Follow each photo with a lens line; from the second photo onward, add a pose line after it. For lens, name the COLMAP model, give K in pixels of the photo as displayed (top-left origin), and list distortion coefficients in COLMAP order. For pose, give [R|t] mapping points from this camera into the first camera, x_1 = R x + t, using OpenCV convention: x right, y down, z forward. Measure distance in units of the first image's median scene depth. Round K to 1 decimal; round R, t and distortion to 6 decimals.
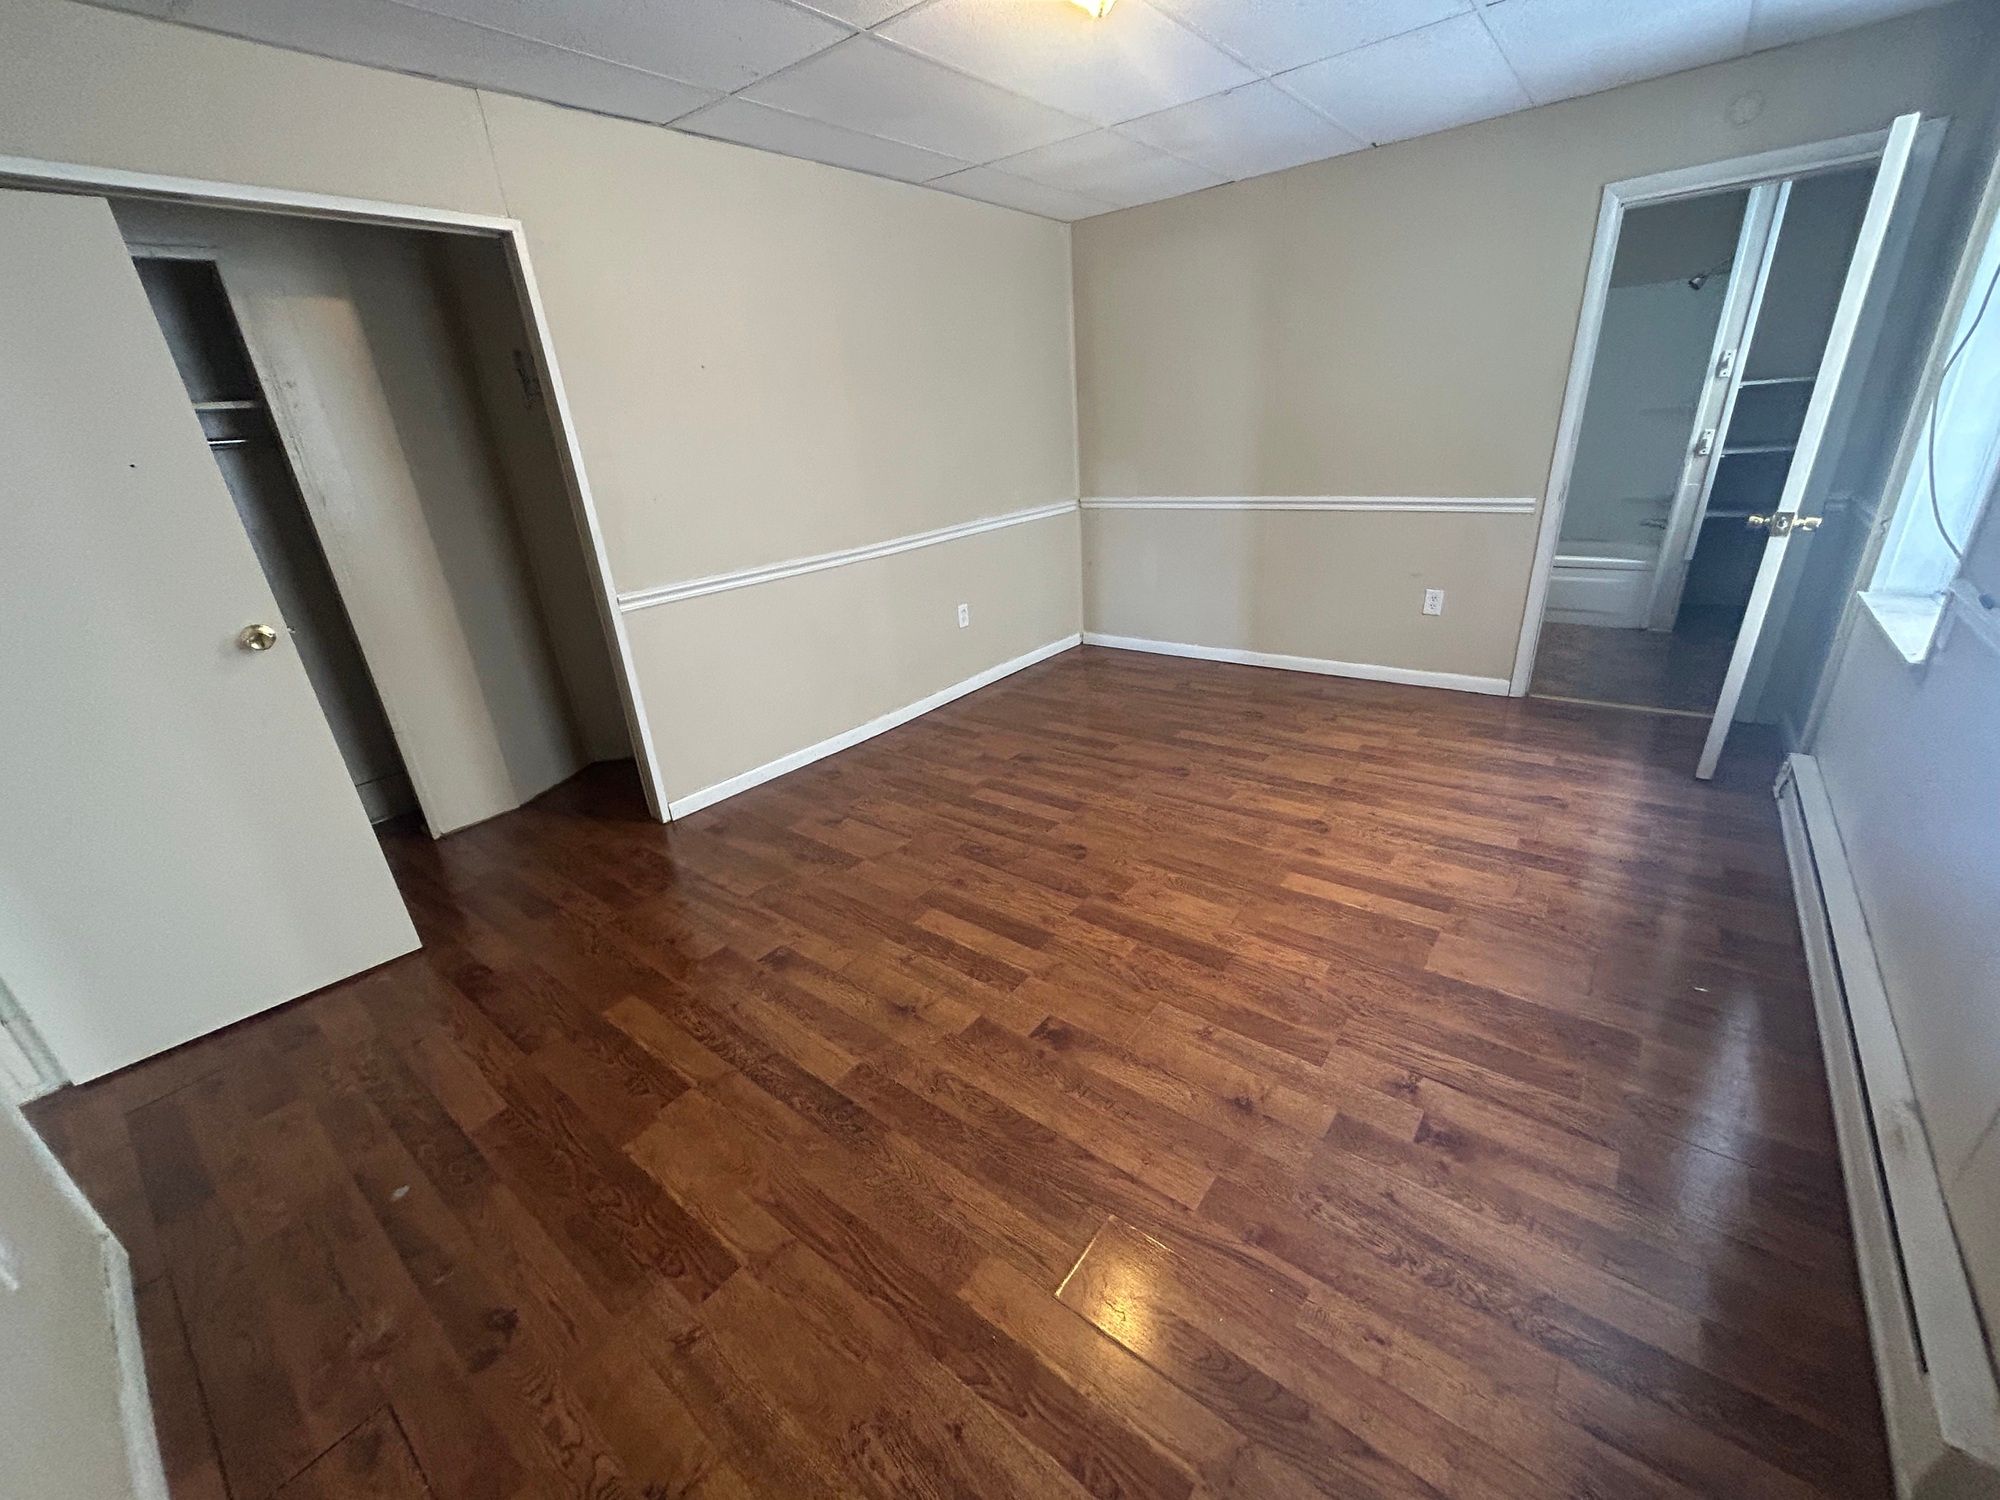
lens RADIAL K [[802.5, 0, 996.4], [0, 802.5, 758.9], [0, 0, 1]] dist [-0.000912, 0.000653]
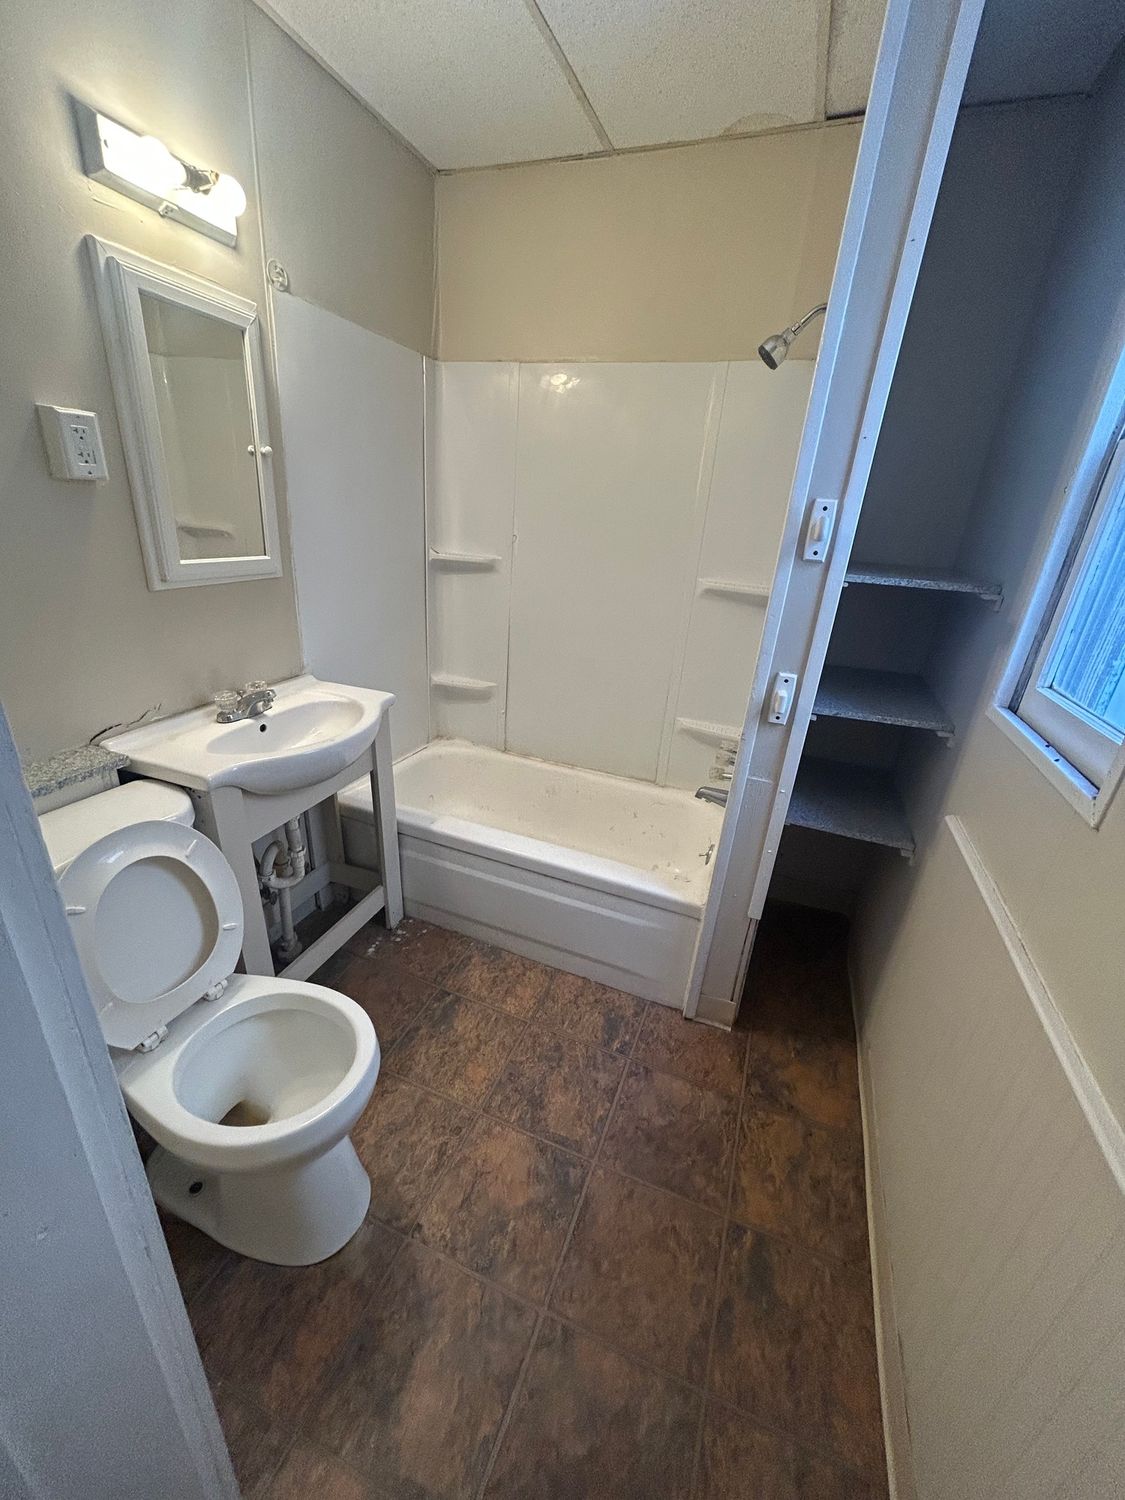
lens RADIAL K [[601.8, 0, 562.5], [0, 601.8, 752.2], [0, 0, 1]] dist [-0.000912, 0.000653]
pose [[0.945684, 0.011675, 0.324878, 0.673526], [-0.009801, 0.999925, -0.007404, -0.366268], [-0.324940, 0.003817, 0.945727, 0.736948]]
